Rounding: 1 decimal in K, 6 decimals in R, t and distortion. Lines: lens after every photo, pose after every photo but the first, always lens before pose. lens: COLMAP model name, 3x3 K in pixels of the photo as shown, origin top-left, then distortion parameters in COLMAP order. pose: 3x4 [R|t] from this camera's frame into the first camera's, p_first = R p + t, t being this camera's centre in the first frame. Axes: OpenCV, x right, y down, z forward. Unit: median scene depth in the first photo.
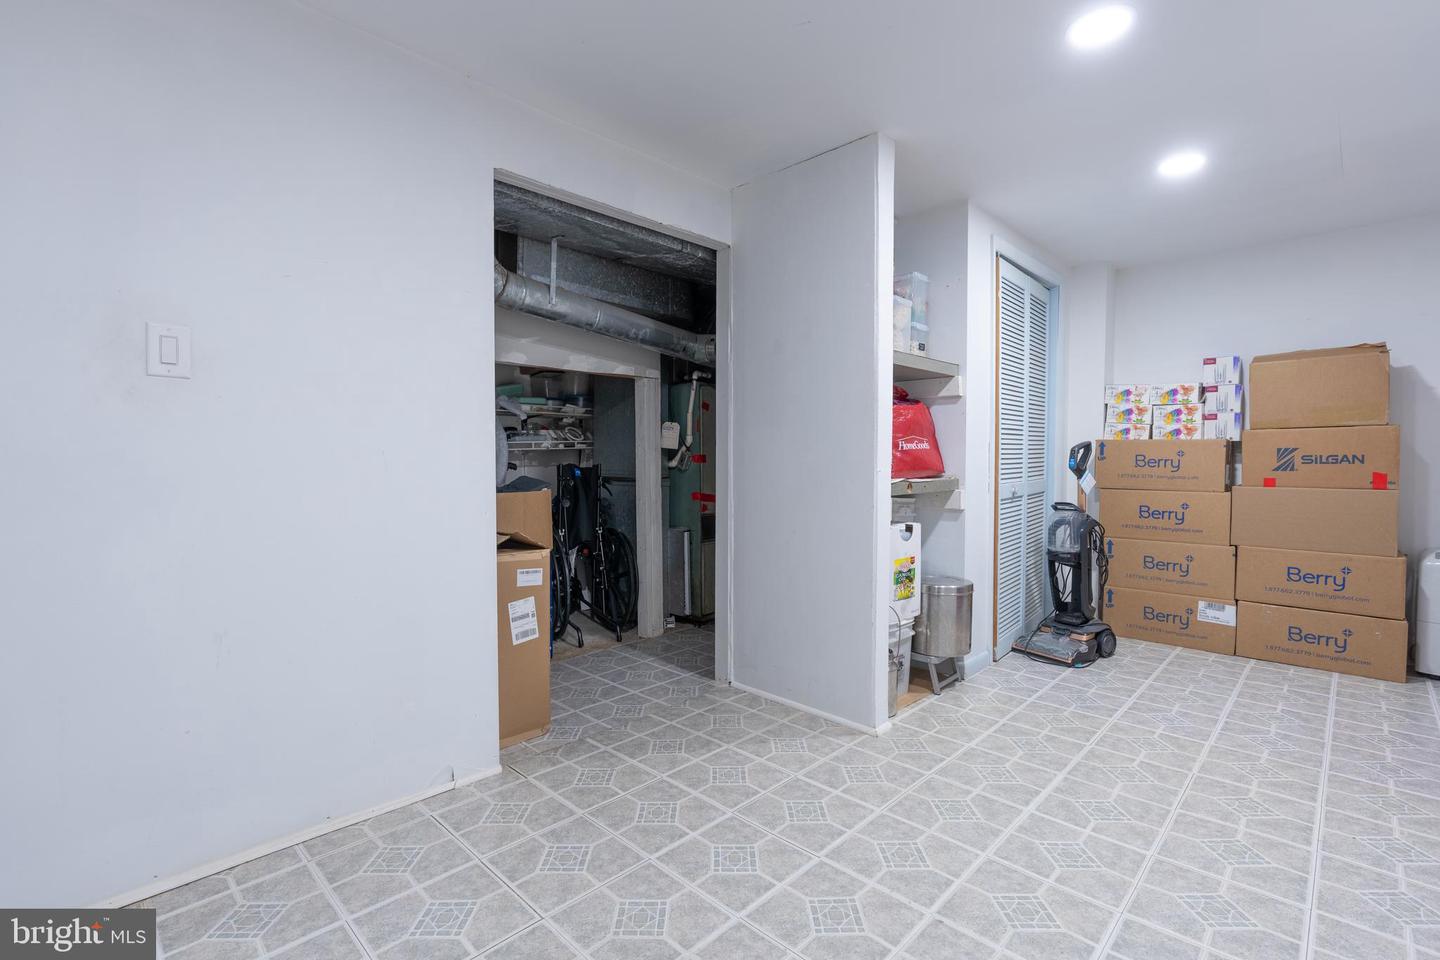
lens RADIAL K [[660.7, 0, 722.7], [0, 660.7, 476.5], [0, 0, 1]] dist [-0.000862, 0.000361]
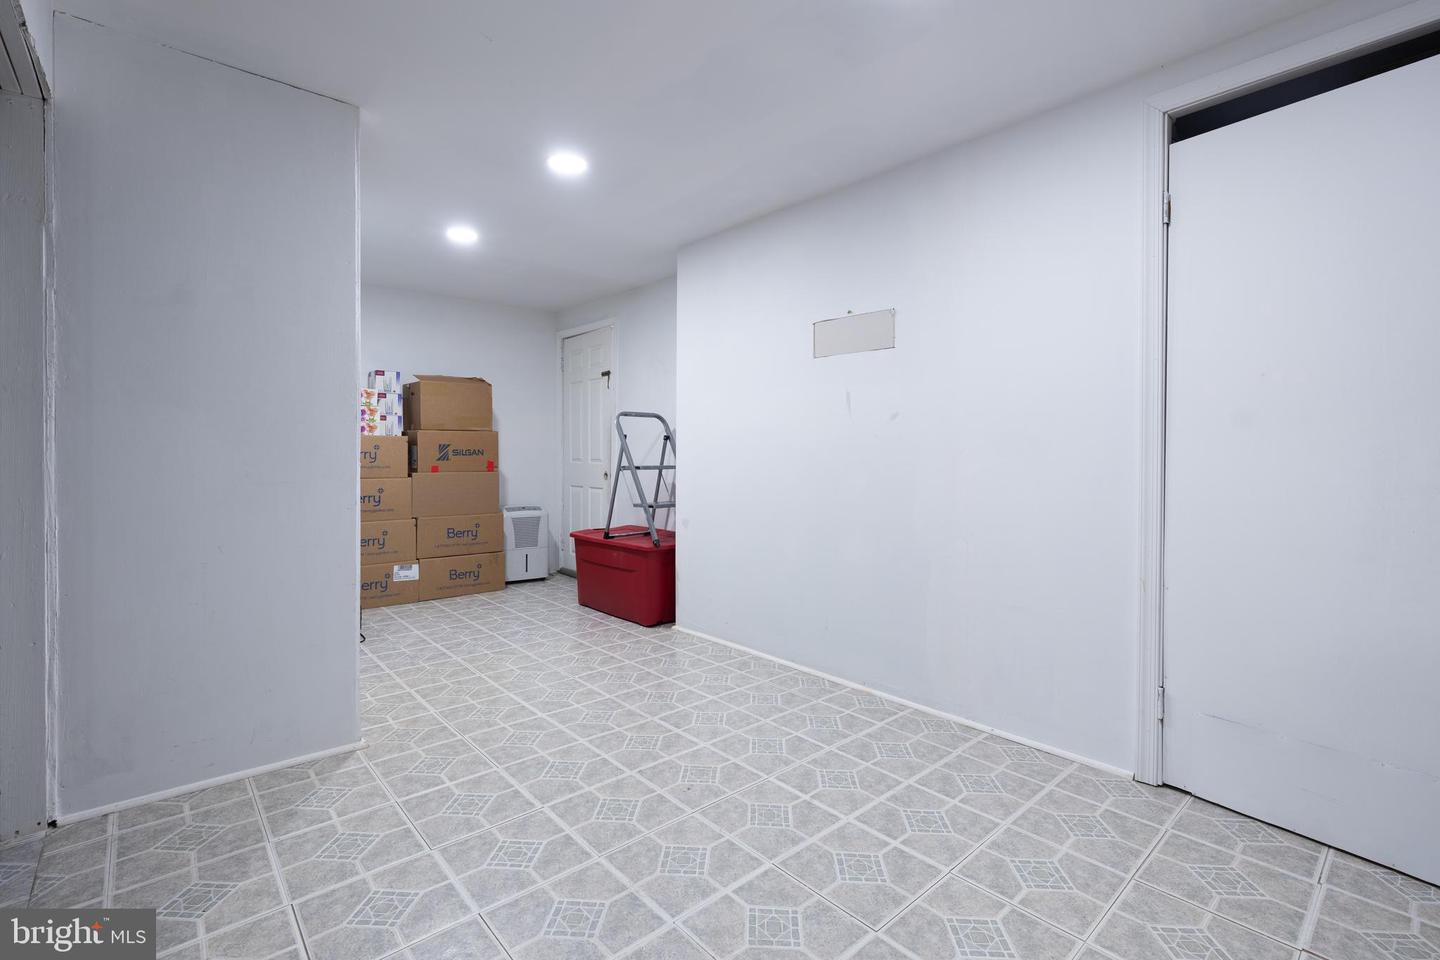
lens RADIAL K [[646.5, 0, 720.3], [0, 646.5, 455.9], [0, 0, 1]] dist [-0.000224, 0.000150]
pose [[0.074879, -0.003089, 0.997188, -0.645395], [0.020533, 0.999788, 0.001555, -0.011418], [-0.996981, 0.020359, 0.074926, 0.421503]]
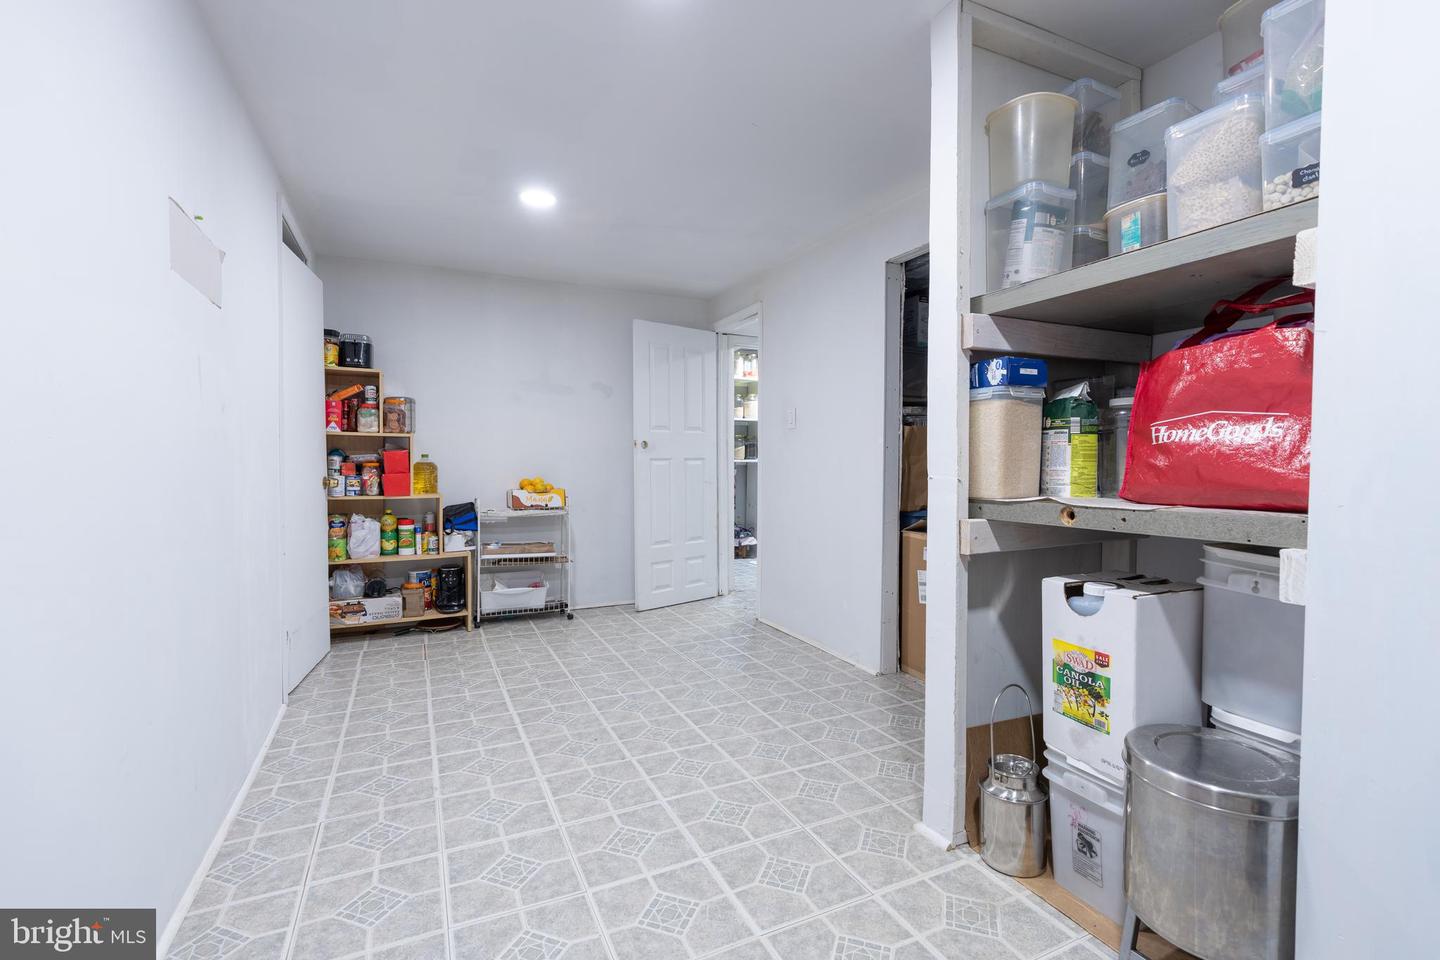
lens RADIAL K [[648.9, 0, 719.0], [0, 648.9, 476.9], [0, 0, 1]] dist [-0.001446, 0.000522]
pose [[-0.356361, 0.021460, -0.934102, 1.000793], [-0.022364, 0.999254, 0.031488, -0.028863], [0.934081, 0.032111, -0.355615, 1.041906]]
